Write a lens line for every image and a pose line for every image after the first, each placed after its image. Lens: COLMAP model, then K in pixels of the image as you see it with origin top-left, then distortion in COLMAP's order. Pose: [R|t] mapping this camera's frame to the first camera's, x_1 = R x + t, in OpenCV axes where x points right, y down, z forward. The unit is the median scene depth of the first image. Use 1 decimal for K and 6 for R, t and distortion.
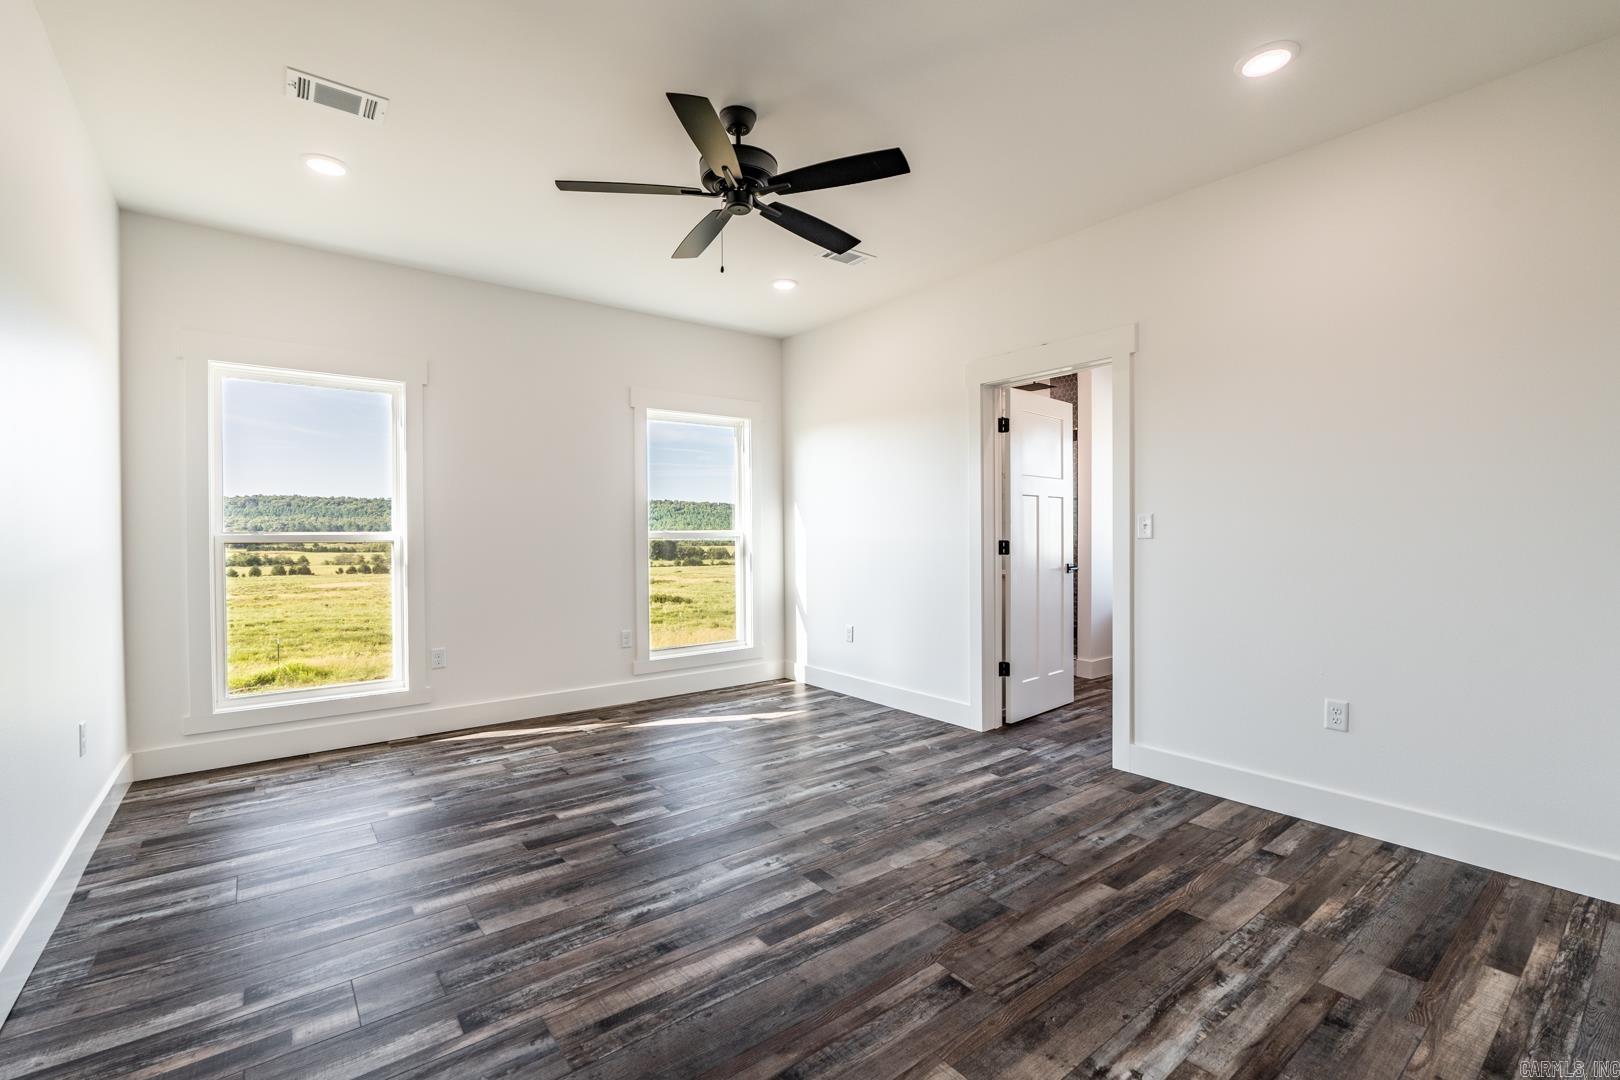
lens RADIAL K [[710.1, 0, 810.0], [0, 710.1, 540.0], [0, 0, 1]] dist [-0.009403, 0.000856]
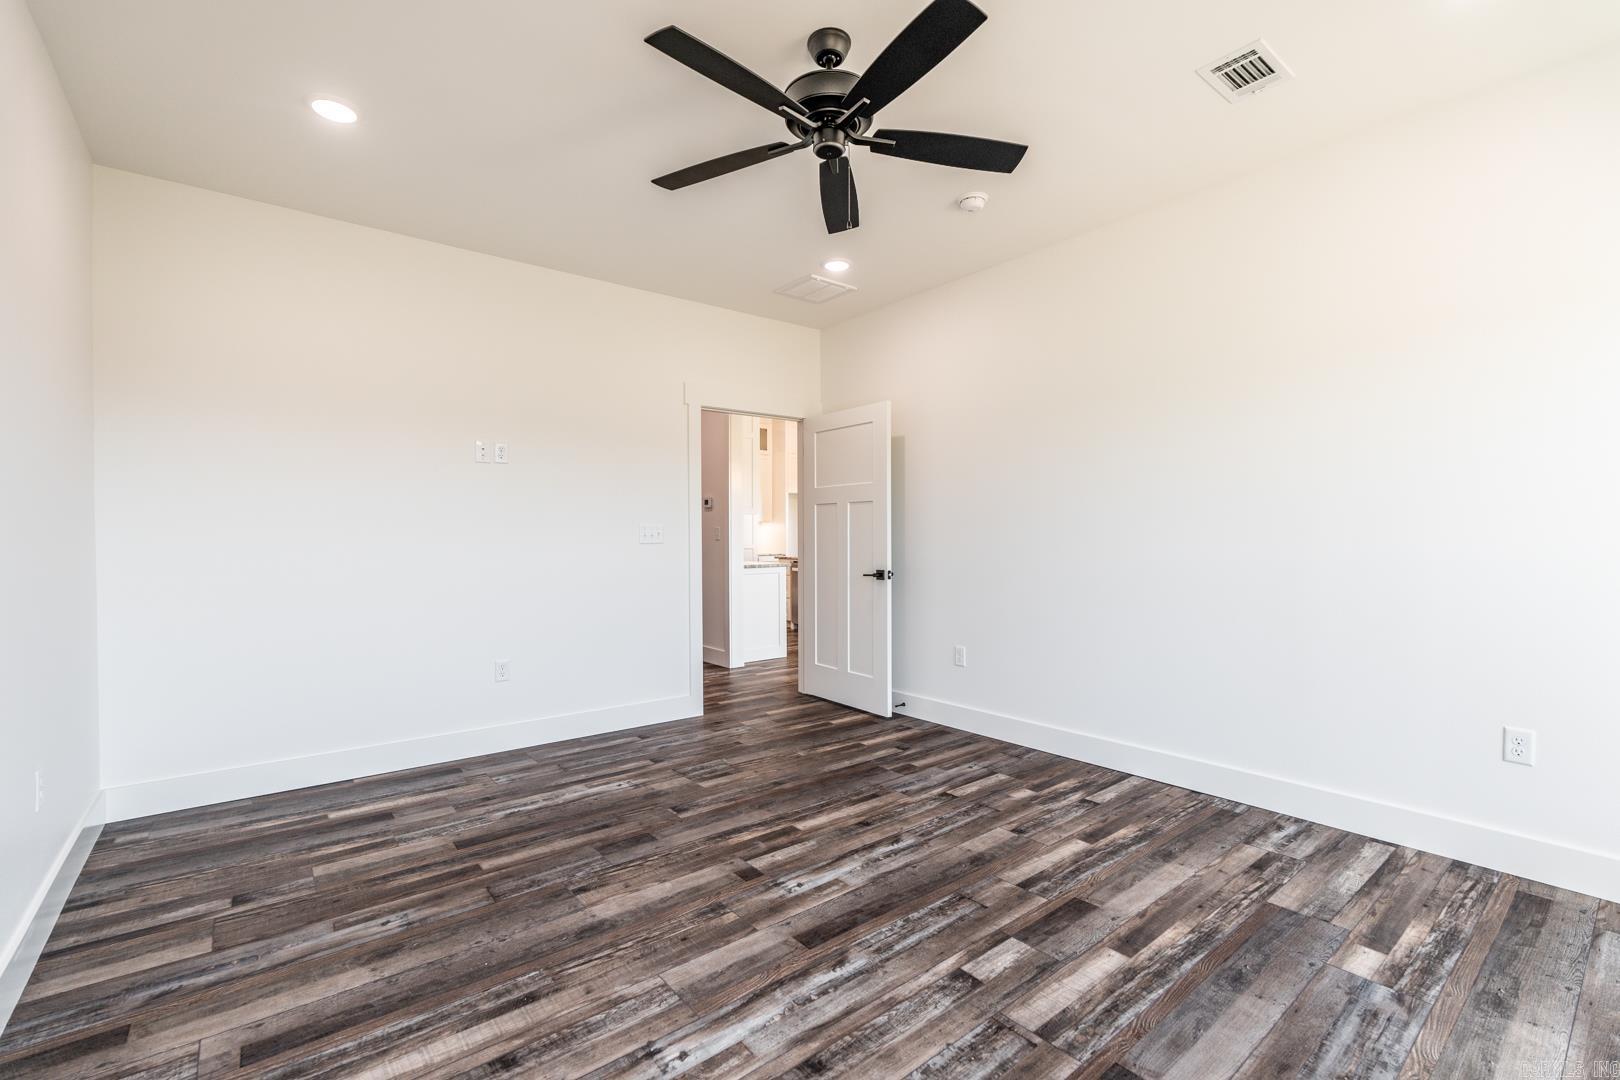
lens RADIAL K [[710.1, 0, 810.0], [0, 710.1, 540.0], [0, 0, 1]] dist [-0.009403, 0.000856]
pose [[-0.999890, 0.008111, -0.012457, -0.067633], [0.007892, 0.999815, 0.017524, -0.022792], [0.012596, 0.017423, -0.999769, 2.010810]]
